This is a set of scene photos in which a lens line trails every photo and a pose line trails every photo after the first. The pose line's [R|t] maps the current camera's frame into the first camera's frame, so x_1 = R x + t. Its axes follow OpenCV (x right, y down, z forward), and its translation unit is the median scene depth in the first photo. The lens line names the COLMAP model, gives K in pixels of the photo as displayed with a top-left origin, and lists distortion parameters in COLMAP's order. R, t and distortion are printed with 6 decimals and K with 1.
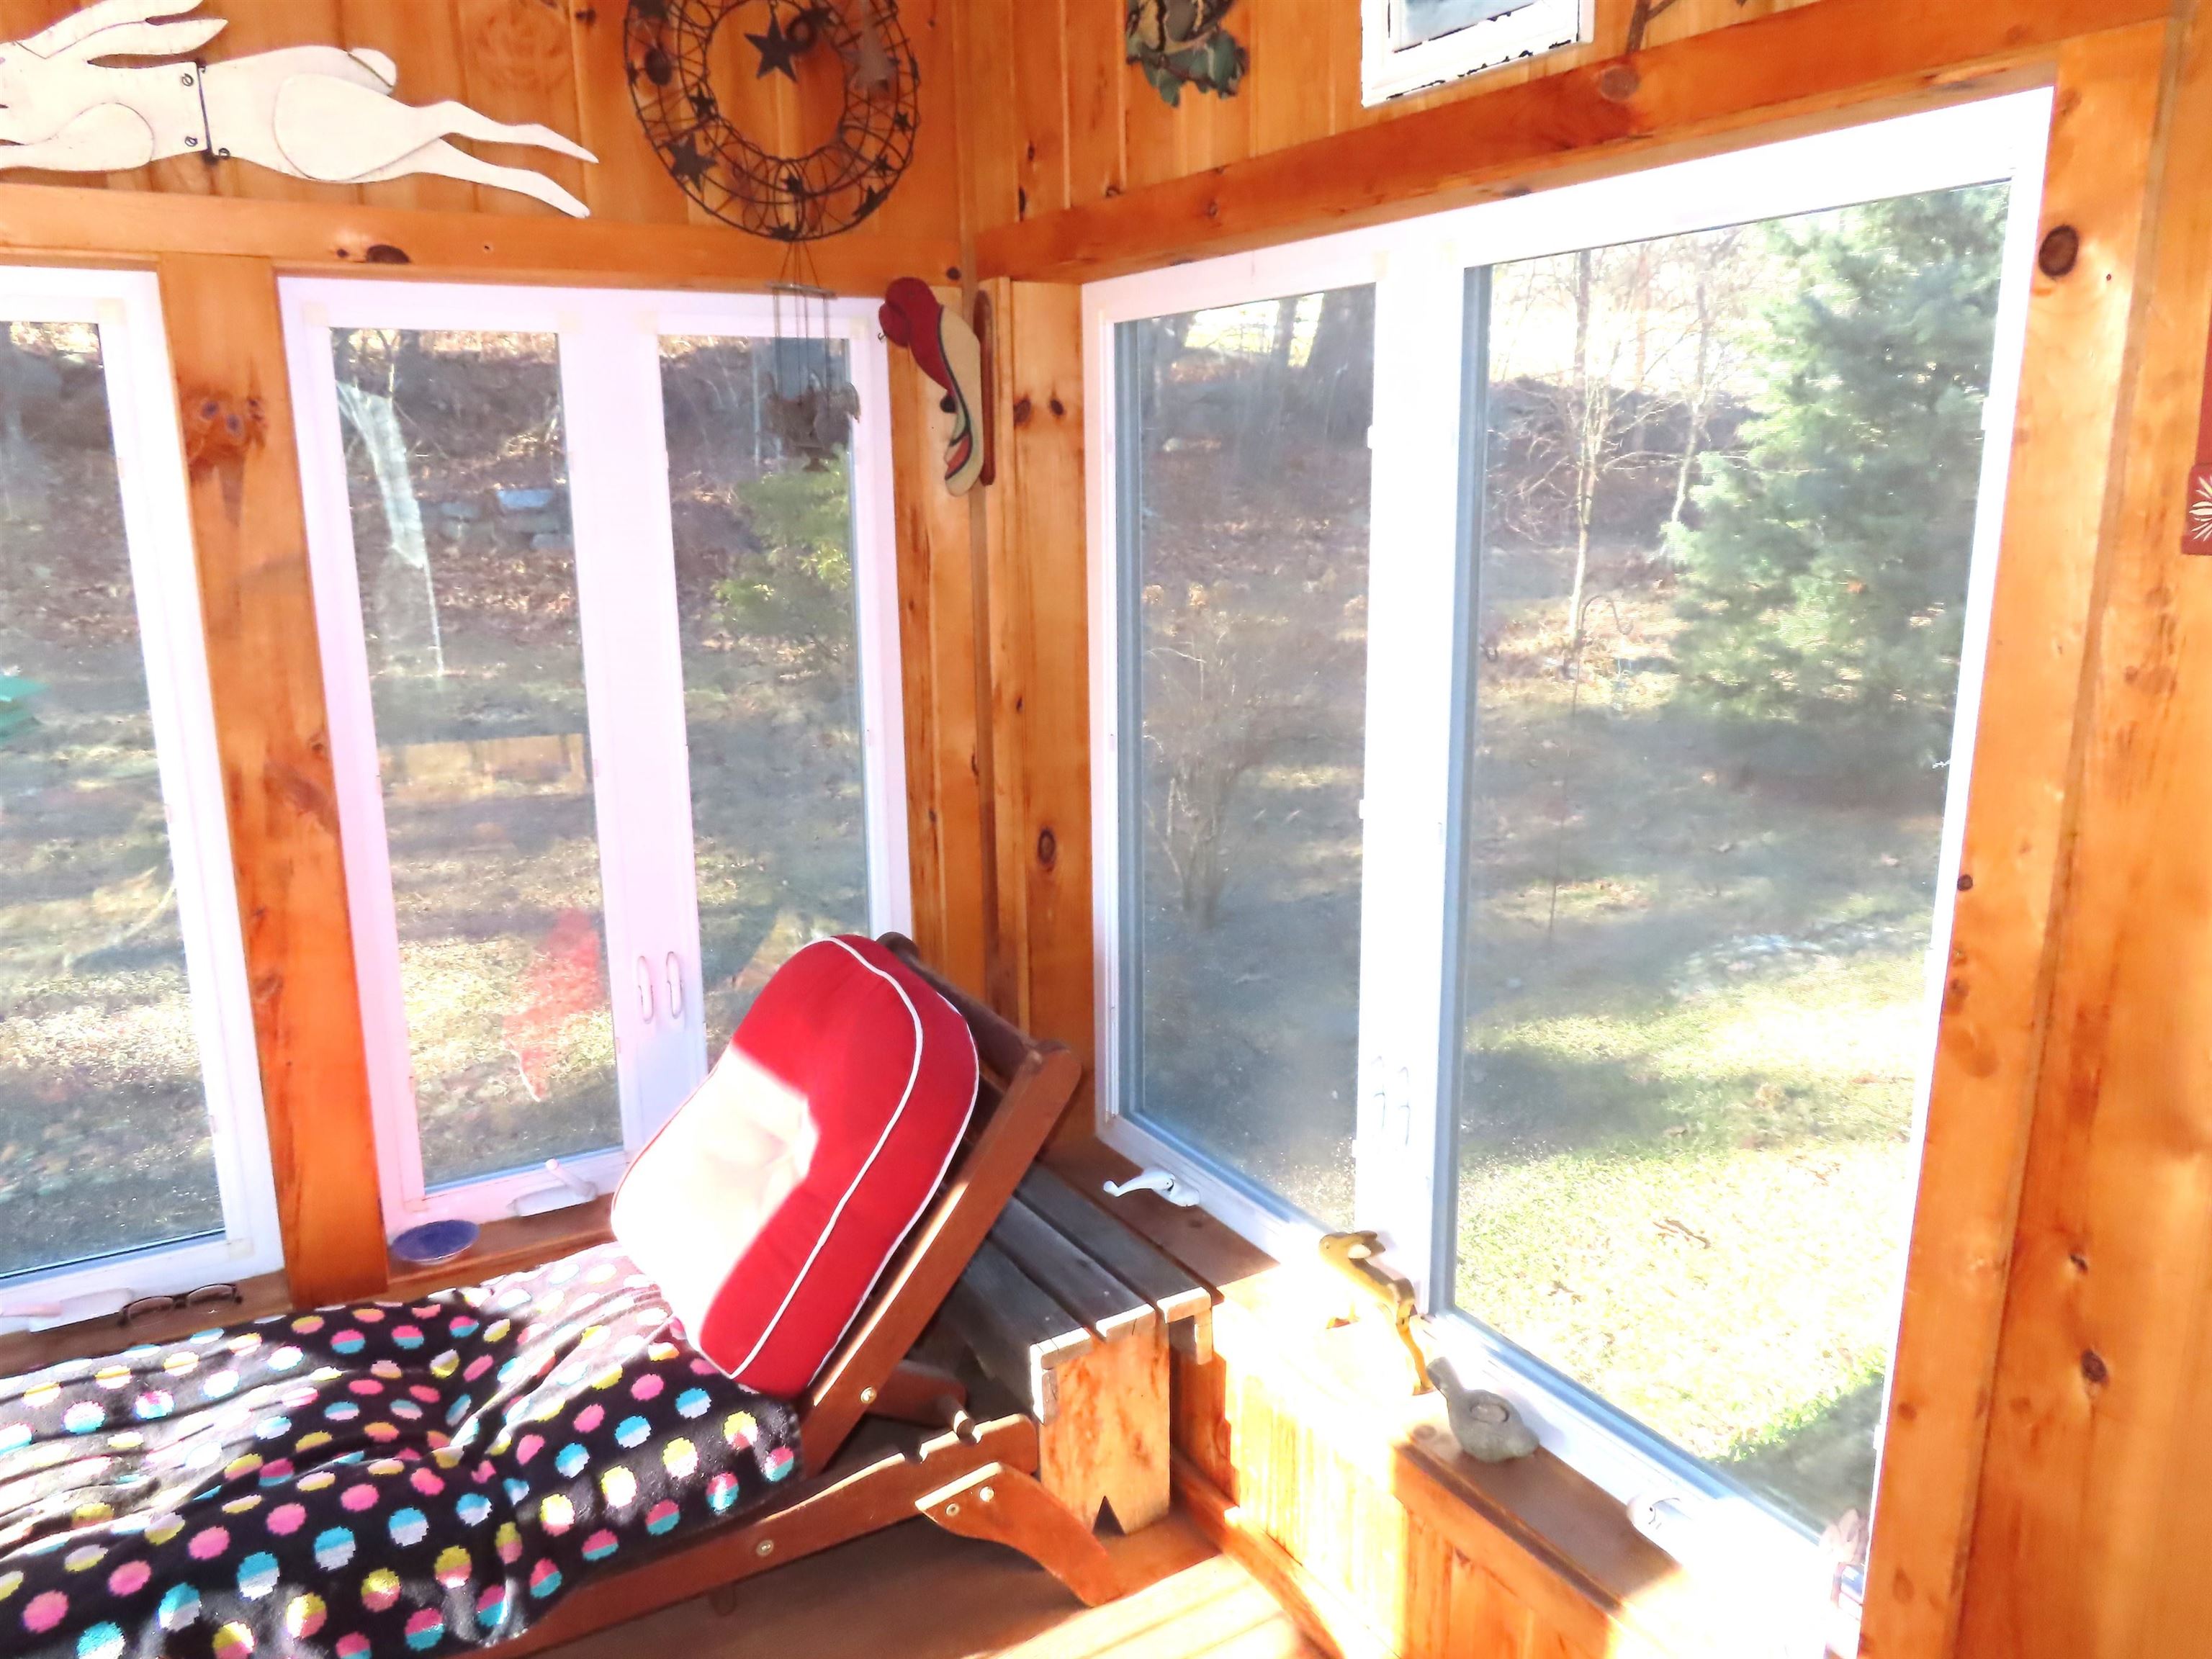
lens RADIAL K [[1577.1, 0, 1102.2], [0, 1577.1, 818.8], [0, 0, 1]] dist [-0.007861, 0.003135]
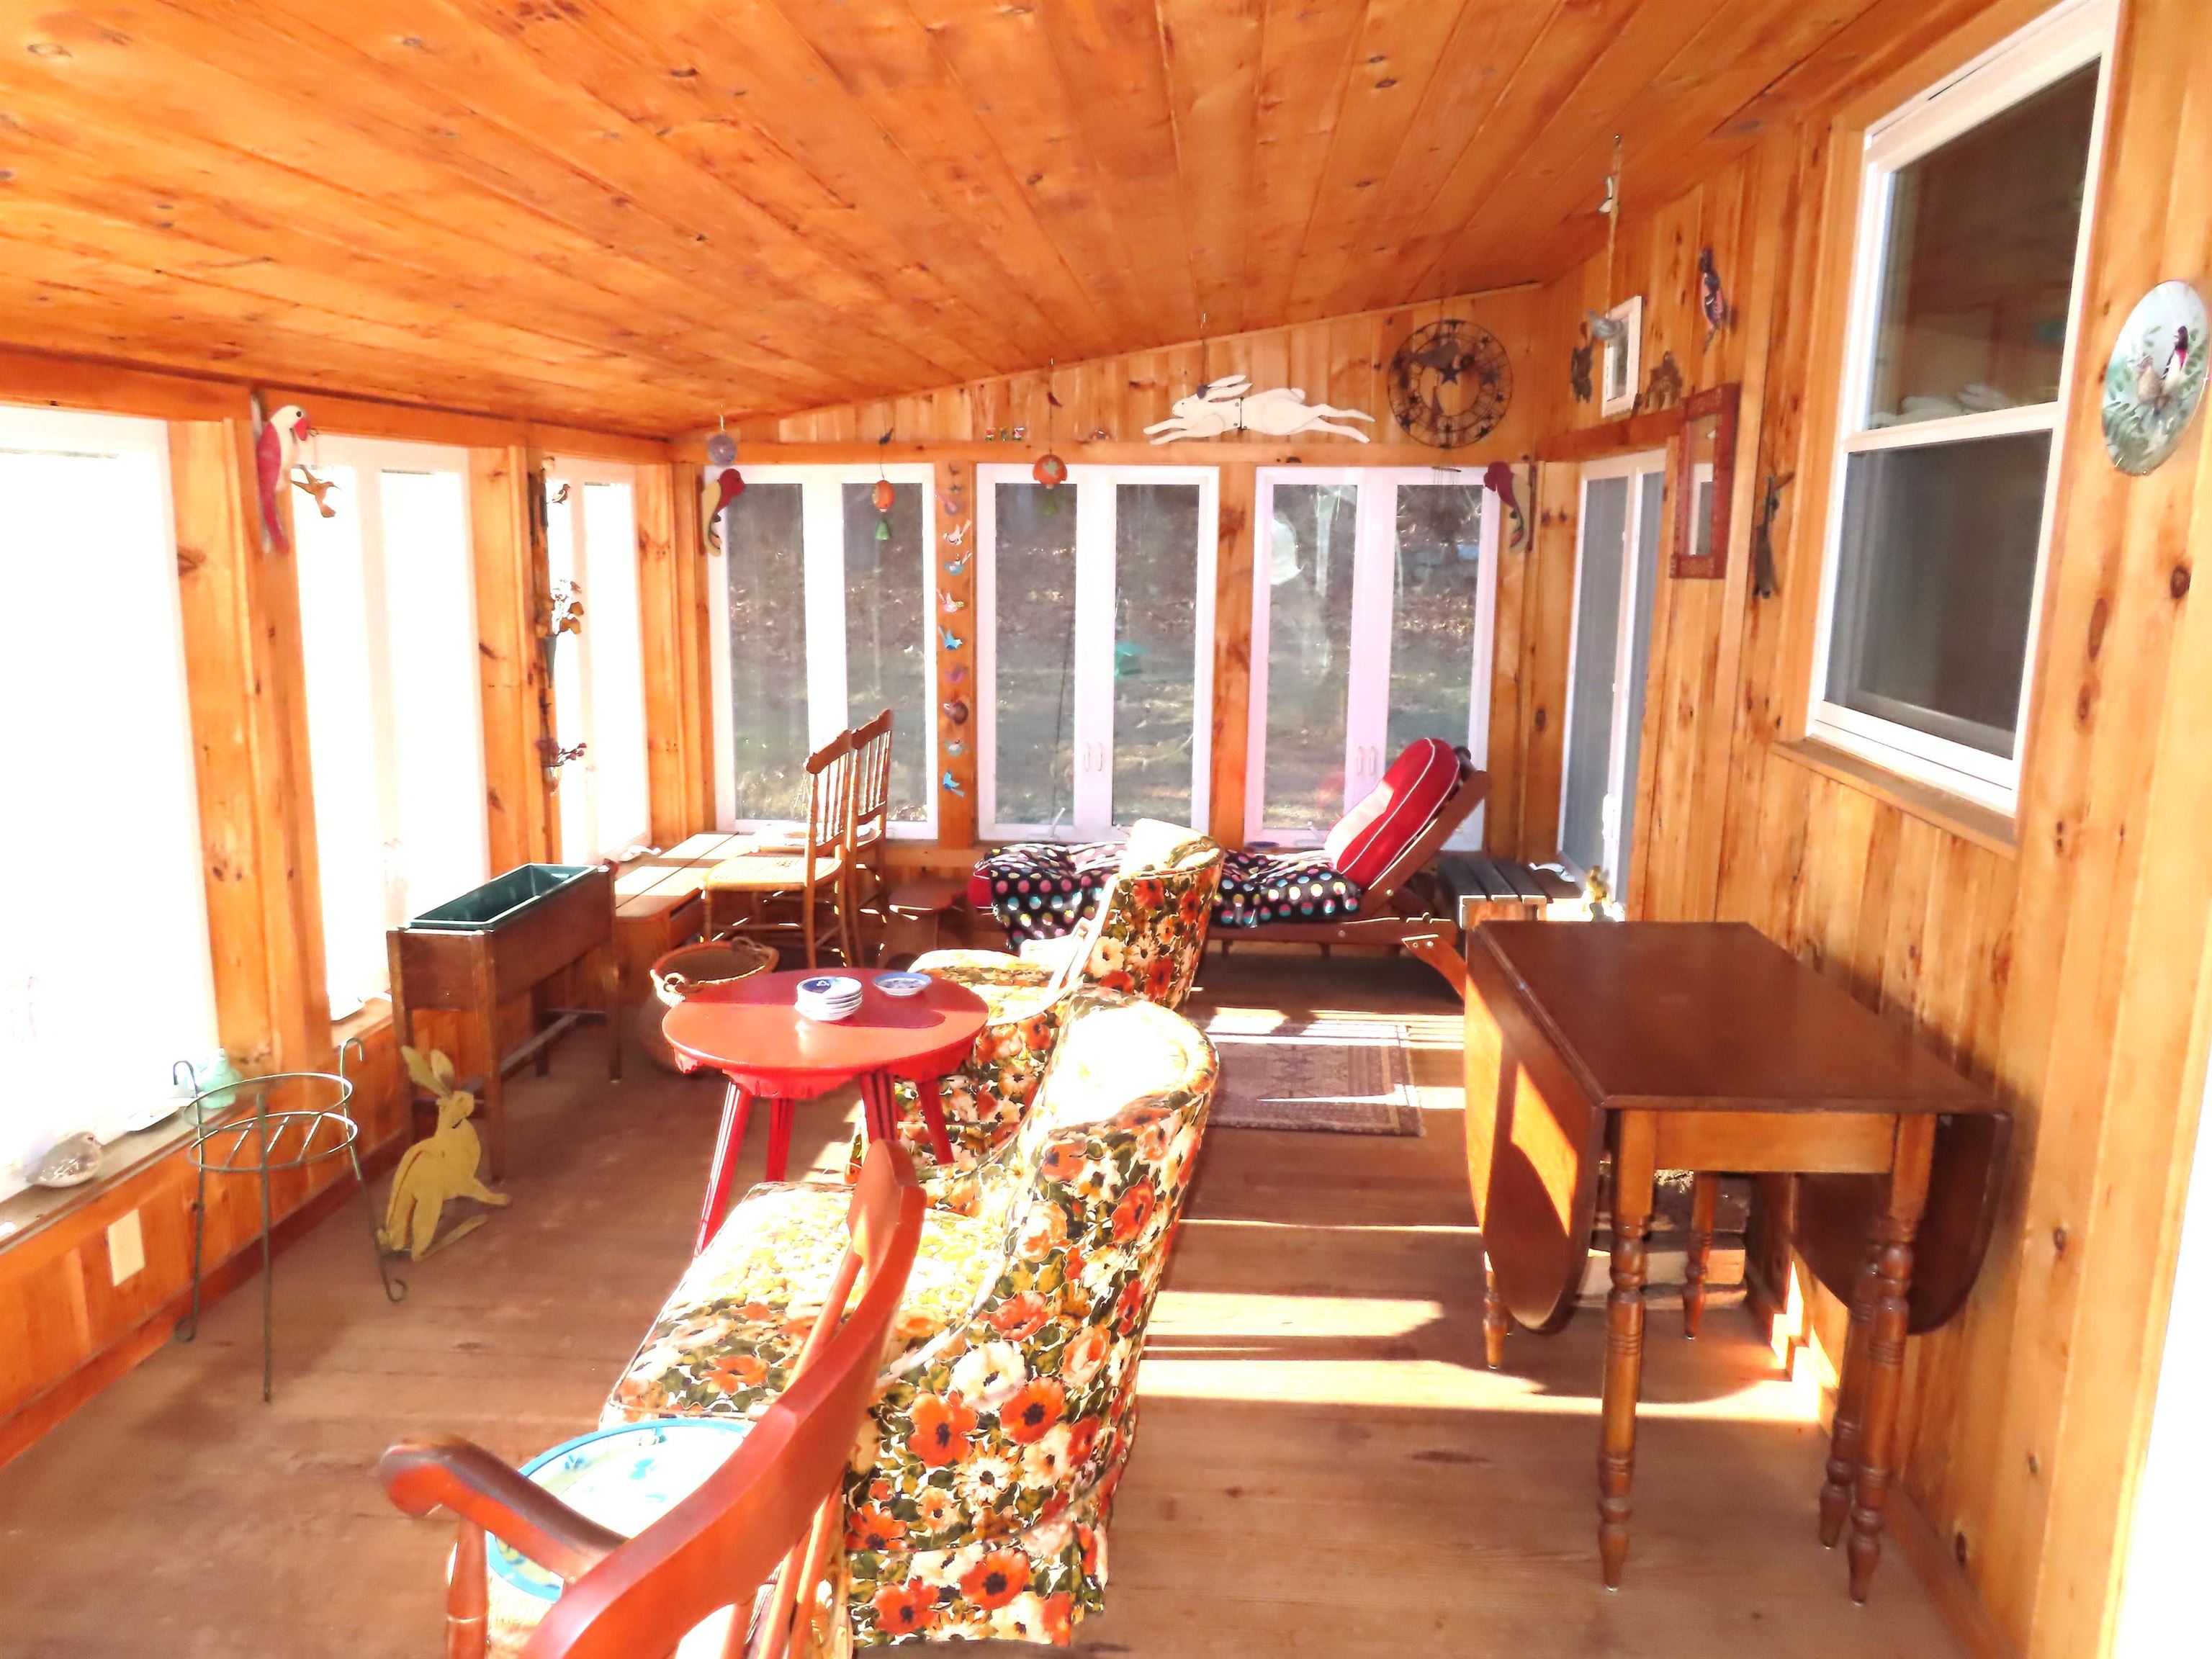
lens RADIAL K [[1577.1, 0, 1102.2], [0, 1577.1, 818.8], [0, 0, 1]] dist [-0.007861, 0.003135]
pose [[0.816009, 0.126074, -0.564122, 0.869387], [-0.144913, 0.989378, 0.011495, 0.265318], [0.559579, 0.072369, 0.825611, -1.356969]]
